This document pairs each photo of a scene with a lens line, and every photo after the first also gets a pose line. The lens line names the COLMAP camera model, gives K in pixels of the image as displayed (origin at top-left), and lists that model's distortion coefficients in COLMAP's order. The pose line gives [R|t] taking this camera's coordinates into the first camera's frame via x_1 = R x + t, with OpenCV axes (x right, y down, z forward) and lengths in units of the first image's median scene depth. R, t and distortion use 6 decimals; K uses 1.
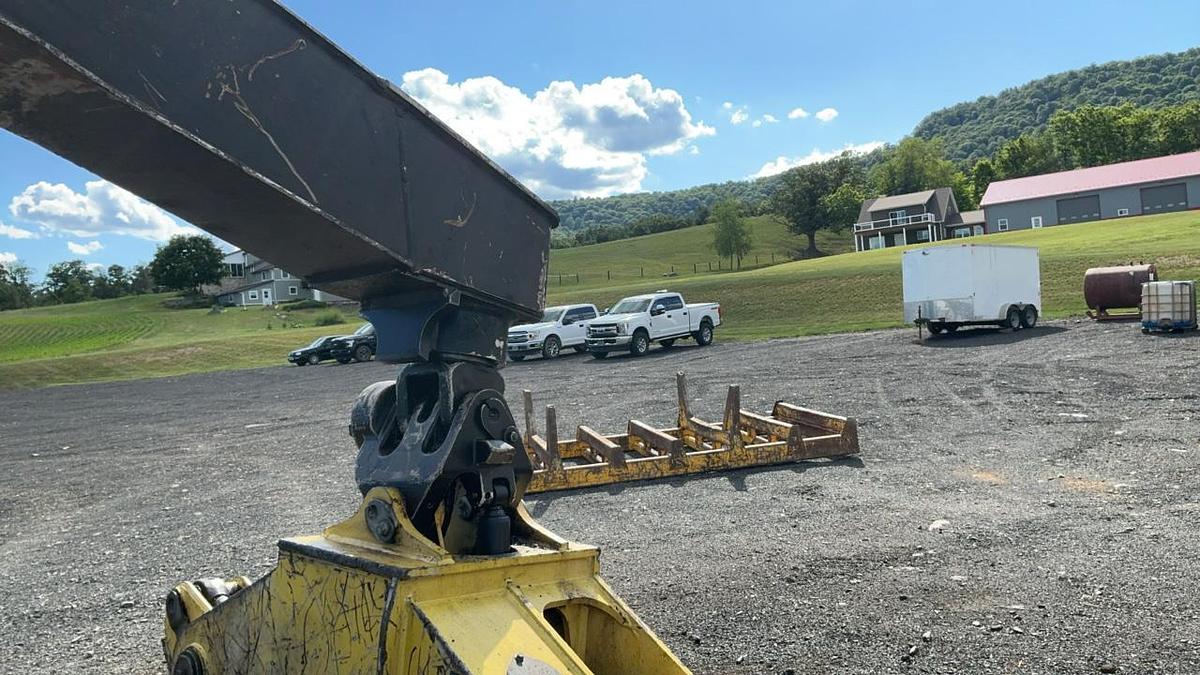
lens RADIAL K [[947.3, 0, 600.0], [0, 947.3, 337.5], [0, 0, 1]] dist [0.122449, -0.232906]
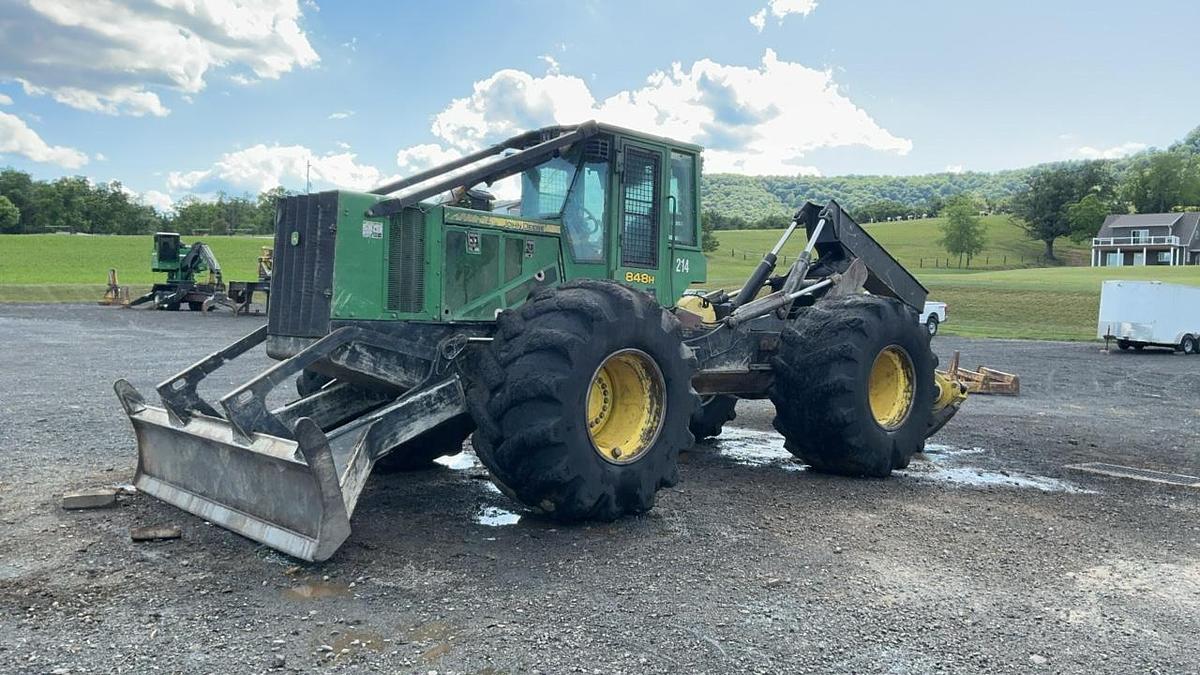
lens RADIAL K [[944.2, 0, 590.1], [0, 944.2, 334.7], [0, 0, 1]] dist [0.102225, -0.210736]
pose [[0.967790, 0.127229, -0.217243, -0.014877], [-0.120576, 0.991743, 0.043666, 0.001847], [0.221005, -0.016065, 0.975140, -0.096321]]
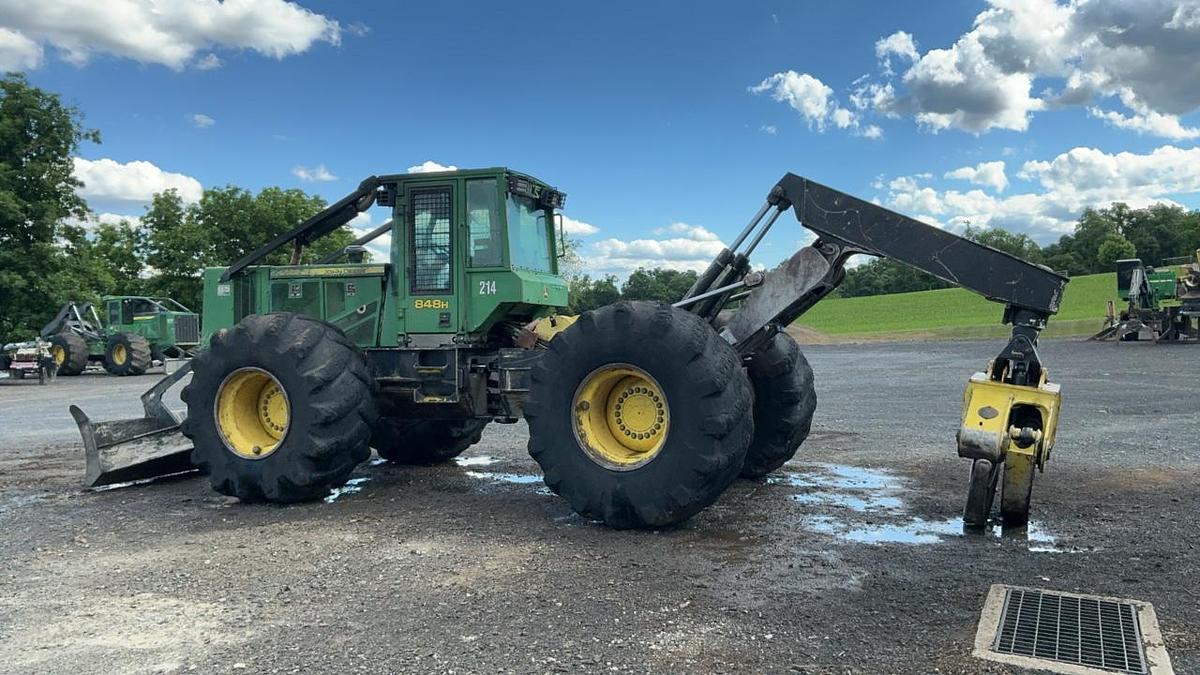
lens RADIAL K [[950.3, 0, 593.4], [0, 950.3, 337.4], [0, 0, 1]] dist [0.110087, -0.201163]
pose [[0.218500, 0.088851, -0.971783, 0.058255], [-0.006980, 0.995963, 0.089493, -0.004673], [0.975812, -0.012771, 0.218238, -0.024084]]
